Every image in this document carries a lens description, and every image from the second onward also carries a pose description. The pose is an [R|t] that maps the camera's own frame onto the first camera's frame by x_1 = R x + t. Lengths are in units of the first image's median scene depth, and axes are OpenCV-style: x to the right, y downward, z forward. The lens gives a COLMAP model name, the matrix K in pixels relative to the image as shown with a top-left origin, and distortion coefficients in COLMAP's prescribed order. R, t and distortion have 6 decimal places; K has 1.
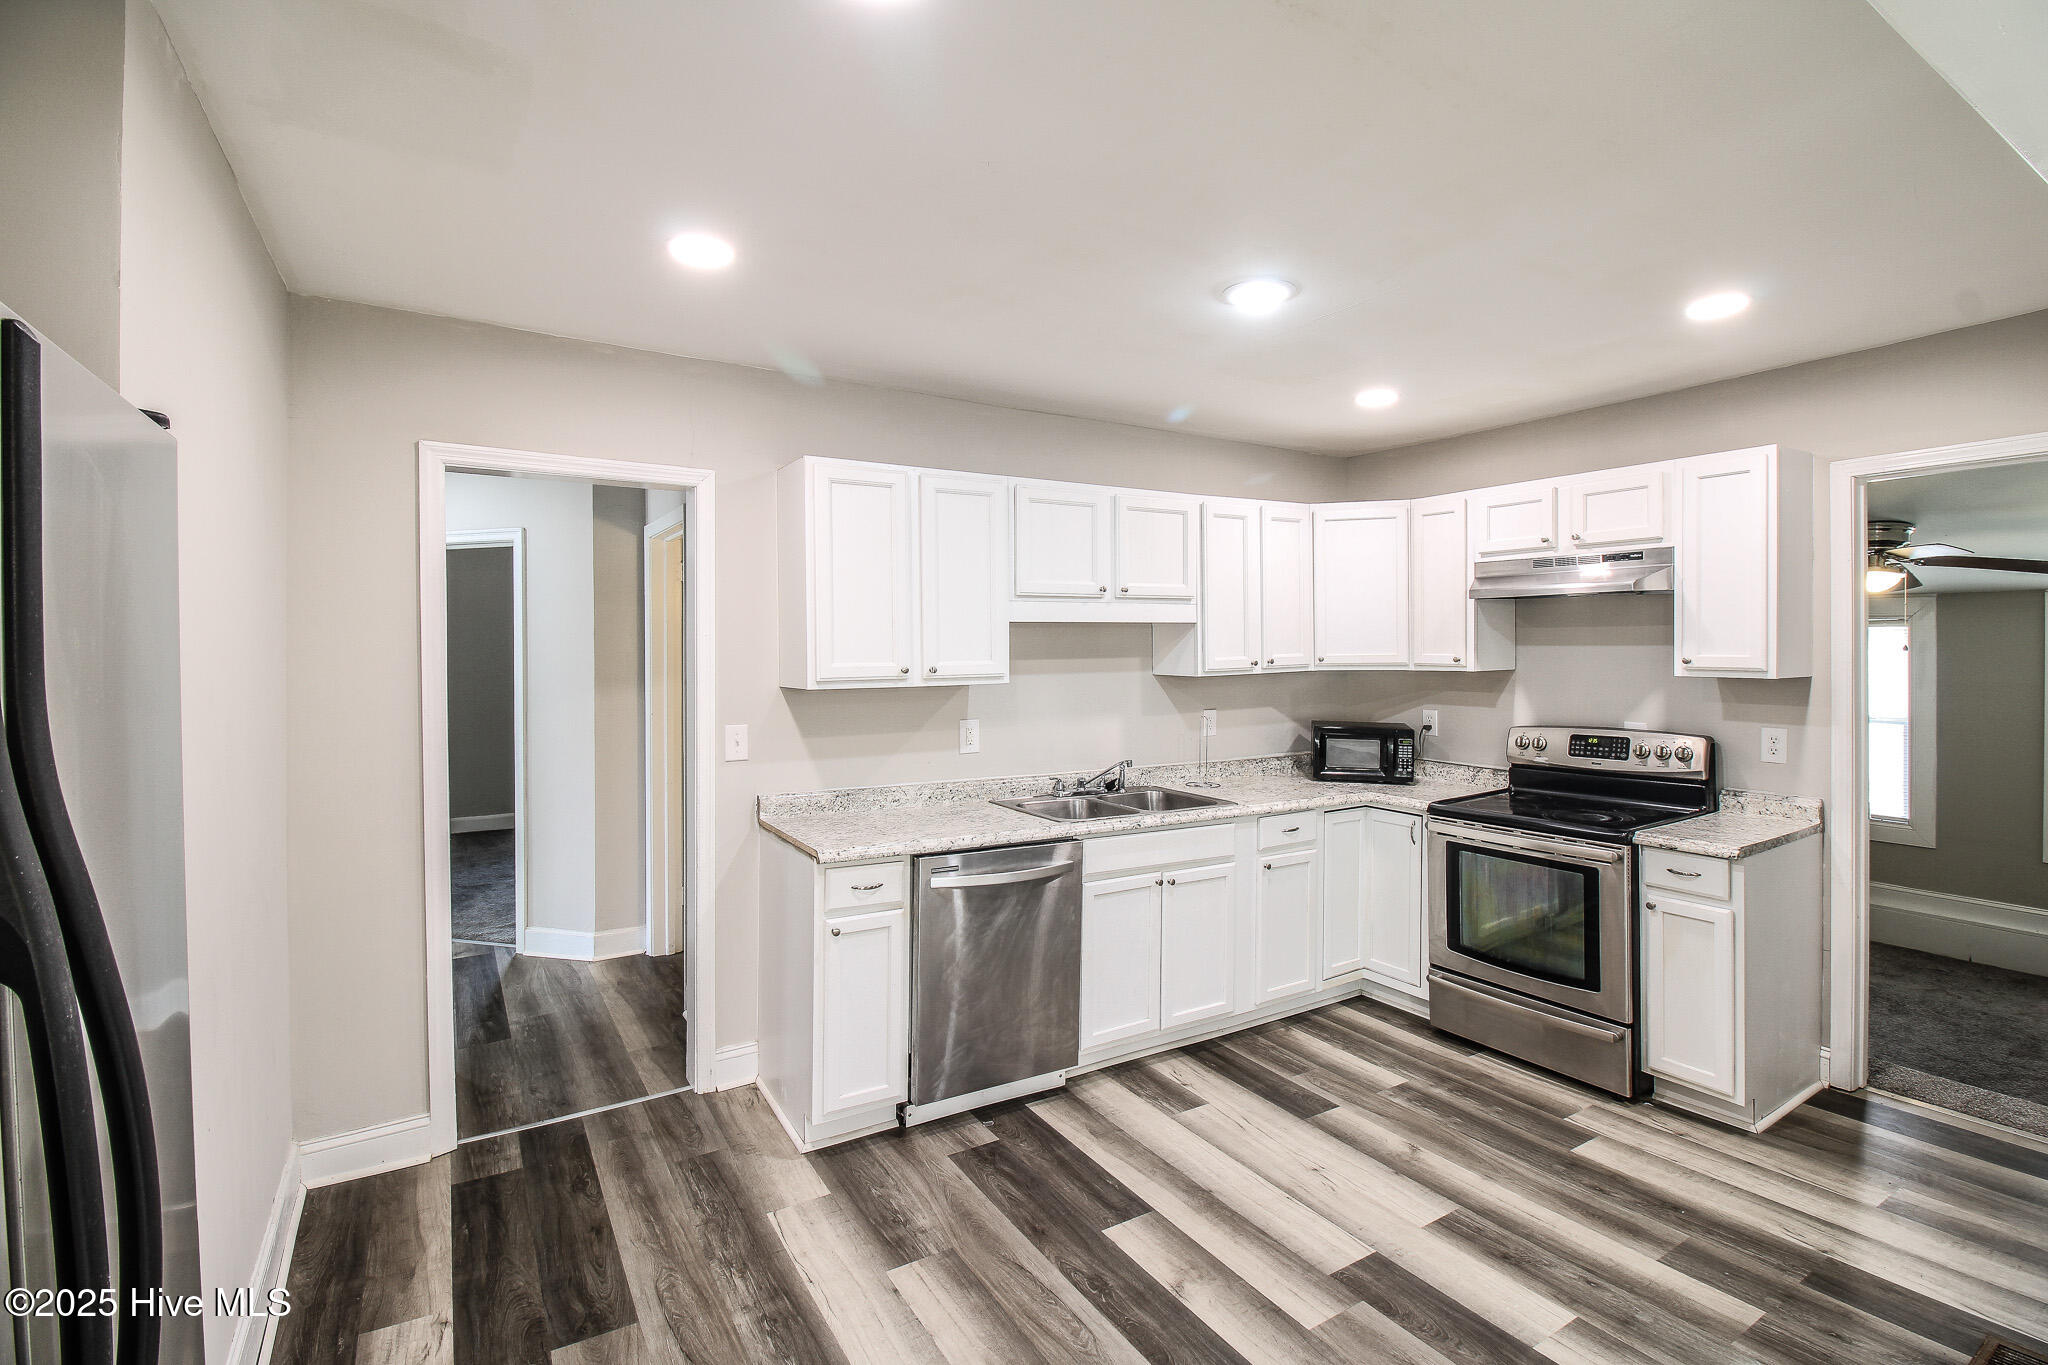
lens RADIAL K [[945.9, 0, 1028.2], [0, 945.9, 652.2], [0, 0, 1]] dist [0.002040, -0.011566]
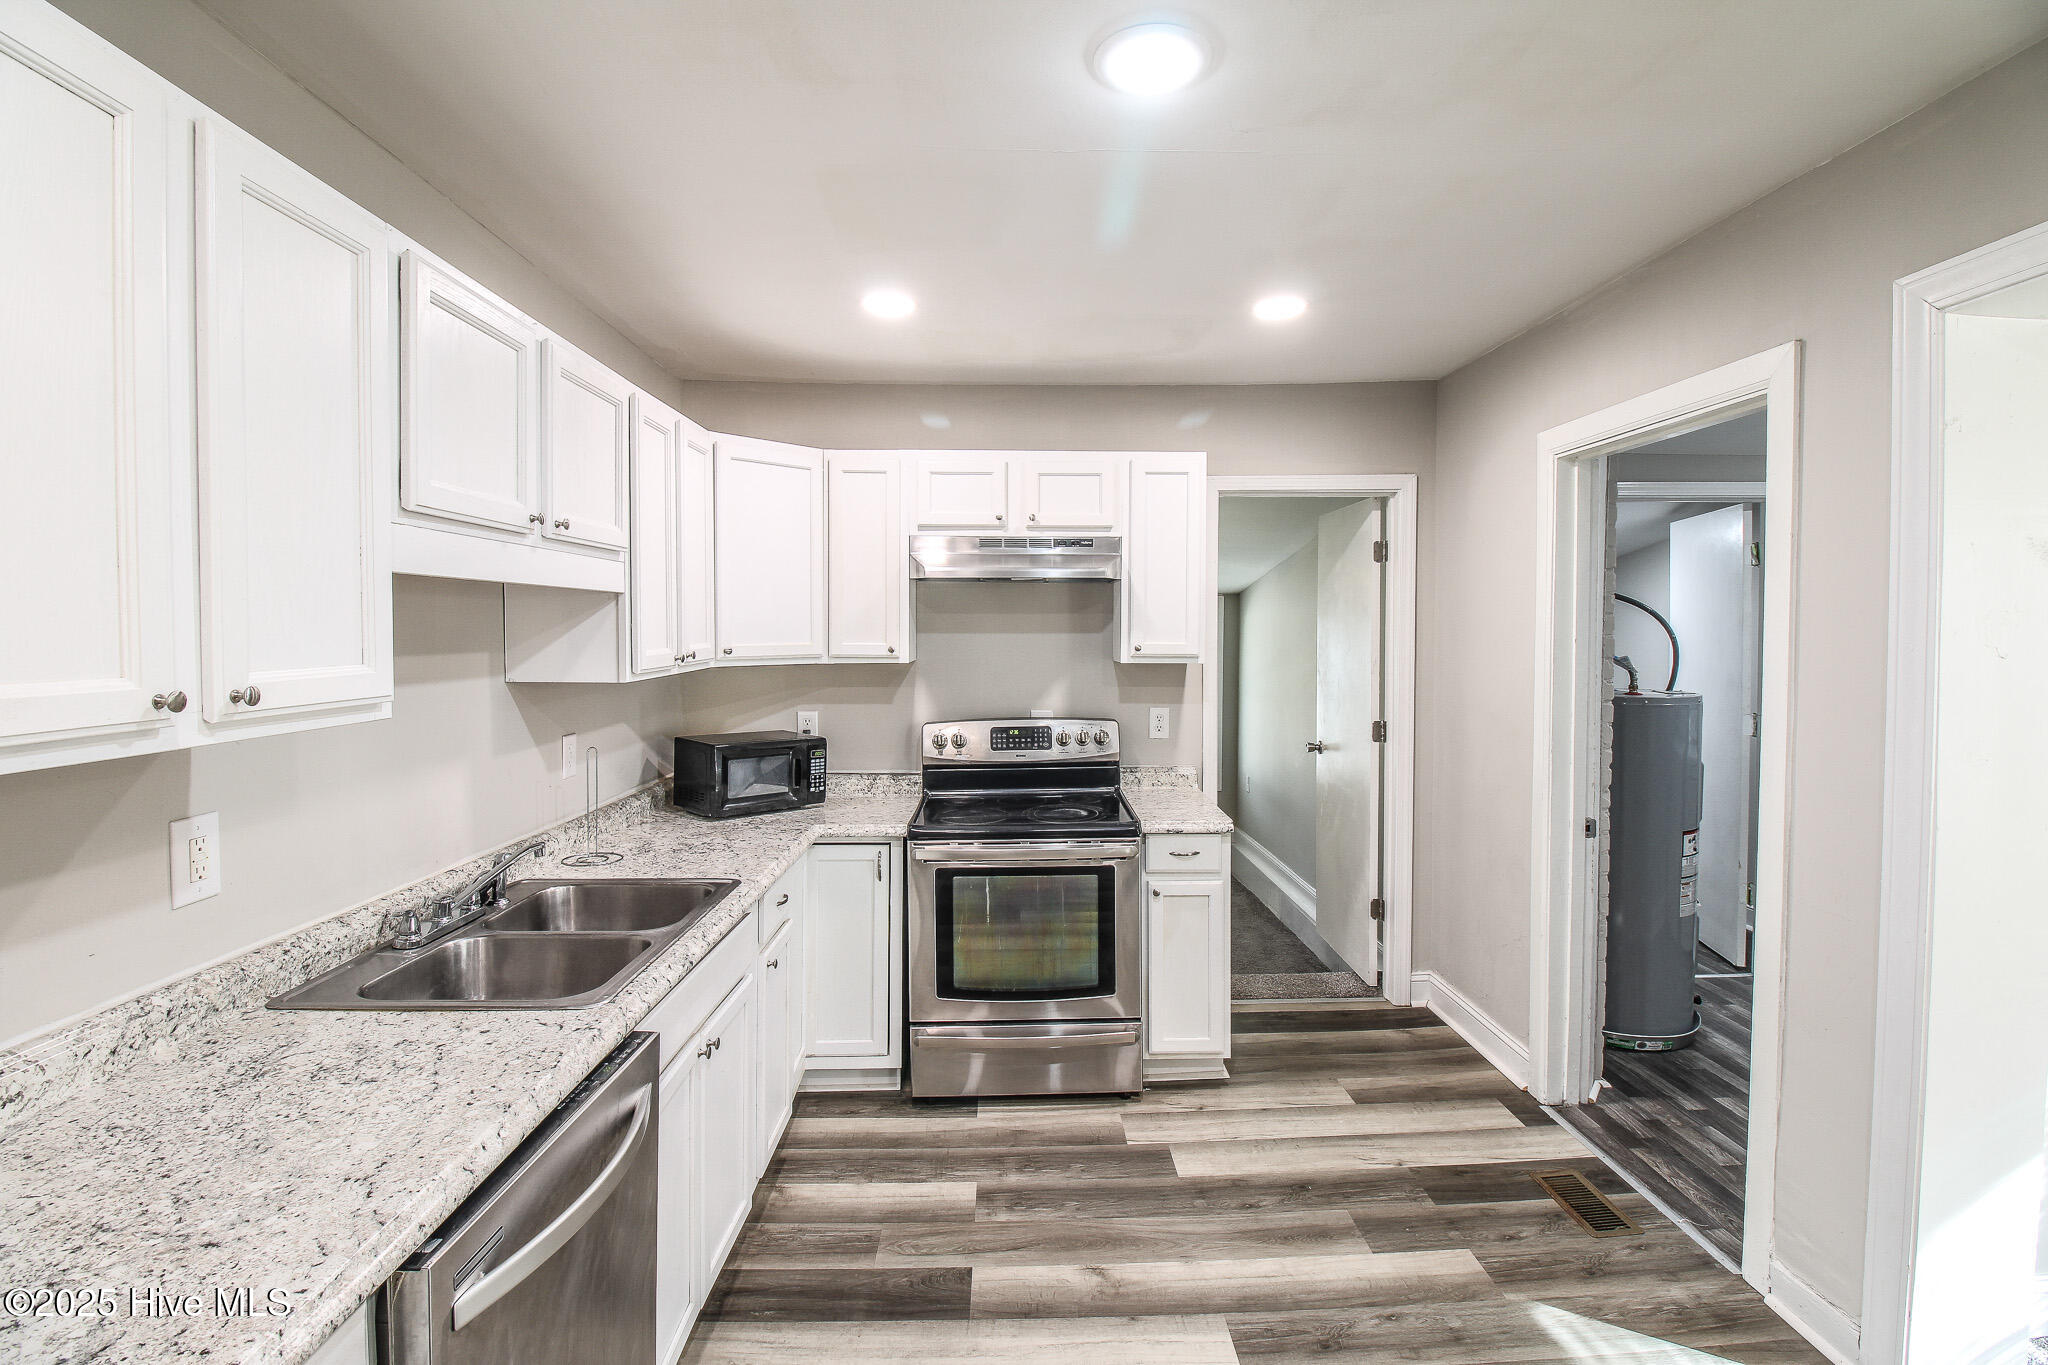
lens RADIAL K [[945.9, 0, 1028.2], [0, 945.9, 652.2], [0, 0, 1]] dist [0.002040, -0.011566]
pose [[0.500710, -0.013526, 0.865509, -0.240694], [0.003962, 0.999903, 0.013334, -0.000527], [-0.865606, -0.003247, 0.500716, 0.538349]]
